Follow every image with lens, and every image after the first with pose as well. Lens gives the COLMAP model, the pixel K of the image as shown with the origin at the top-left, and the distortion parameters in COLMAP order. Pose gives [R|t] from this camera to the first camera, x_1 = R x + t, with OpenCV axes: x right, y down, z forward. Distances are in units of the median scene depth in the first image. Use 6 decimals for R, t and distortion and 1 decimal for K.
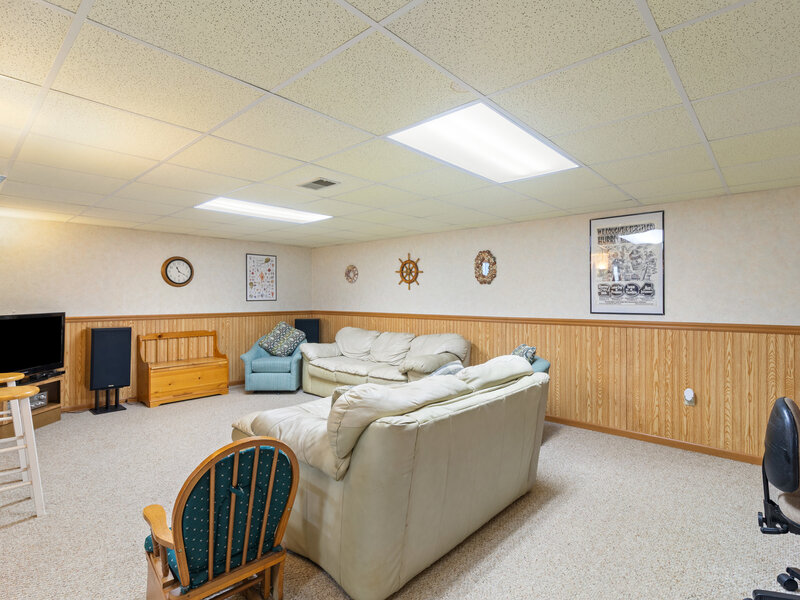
lens RADIAL K [[410.5, 0, 396.7], [0, 410.5, 305.0], [0, 0, 1]] dist [0.005323, 0.000636]
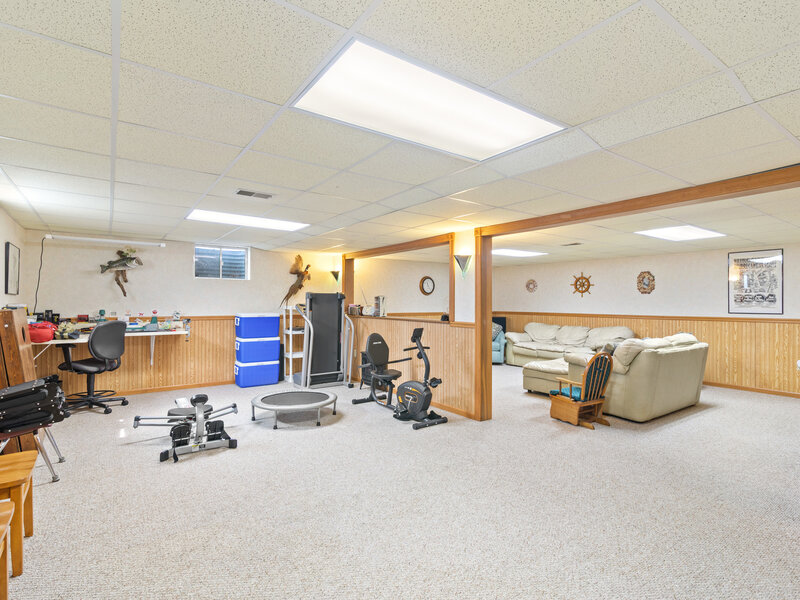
lens RADIAL K [[410.5, 0, 396.7], [0, 410.5, 305.0], [0, 0, 1]] dist [0.005323, 0.000636]
pose [[0.978738, 0.005031, -0.205051, -0.353553], [-0.006826, 0.999944, -0.008048, 0.008048], [0.204999, 0.009277, 0.978718, -0.633425]]
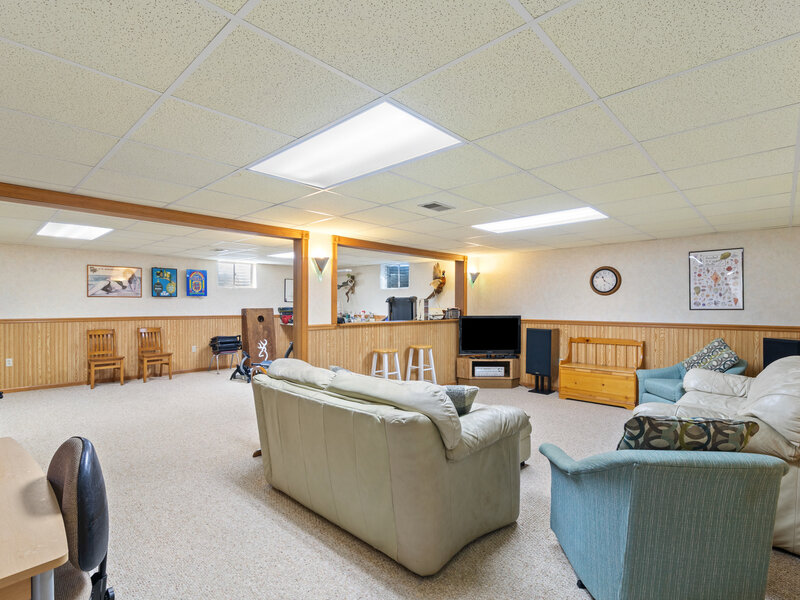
lens RADIAL K [[410.5, 0, 396.7], [0, 410.5, 305.0], [0, 0, 1]] dist [0.005323, 0.000636]
pose [[-0.013919, 0.000583, -0.999903, 0.573022], [-0.018565, 0.999827, 0.000842, -0.011396], [0.999731, 0.018575, -0.013906, 0.530876]]
